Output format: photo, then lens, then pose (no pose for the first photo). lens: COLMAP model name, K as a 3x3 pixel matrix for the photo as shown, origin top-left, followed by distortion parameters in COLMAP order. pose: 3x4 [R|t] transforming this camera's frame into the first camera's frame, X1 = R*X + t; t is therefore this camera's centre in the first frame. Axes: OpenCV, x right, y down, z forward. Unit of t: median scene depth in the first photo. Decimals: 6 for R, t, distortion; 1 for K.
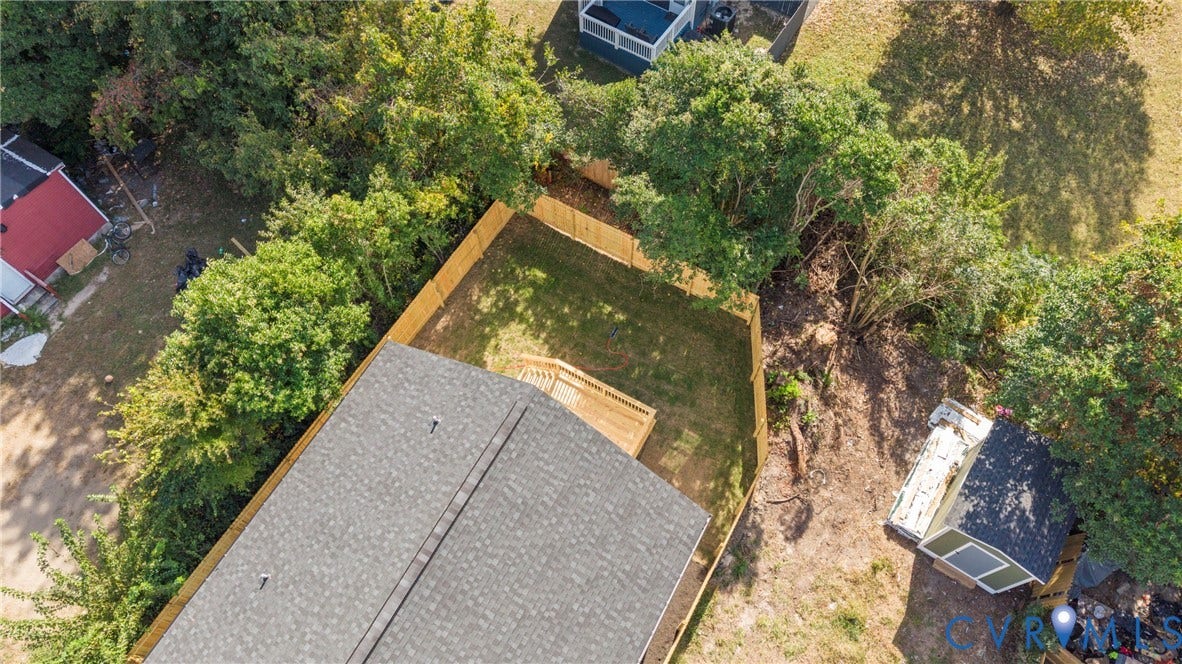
lens RADIAL K [[783.2, 0, 591.0], [0, 783.2, 332.0], [0, 0, 1]] dist [-0.003326, -0.000064]
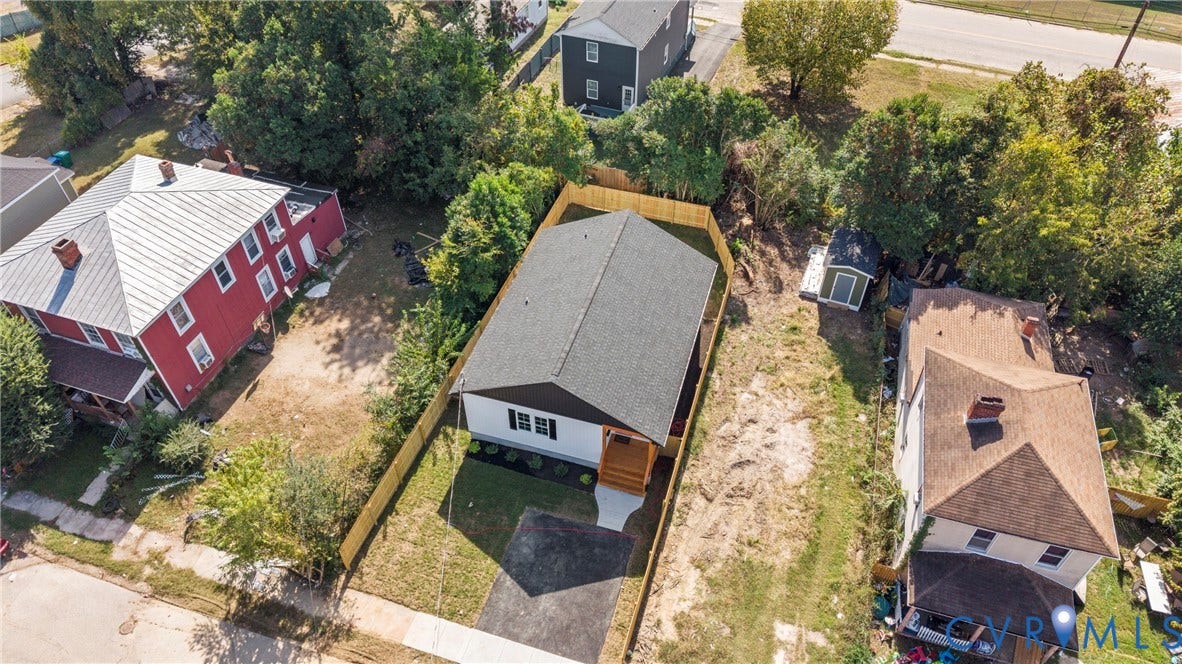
lens RADIAL K [[762.0, 0, 584.5], [0, 762.0, 330.3], [0, 0, 1]] dist [0.003115, 0.000062]
pose [[0.978979, -0.141013, 0.147363, -0.449337], [0.178394, 0.942236, -0.283490, 0.782043], [-0.098874, 0.303819, 0.947585, -0.737061]]
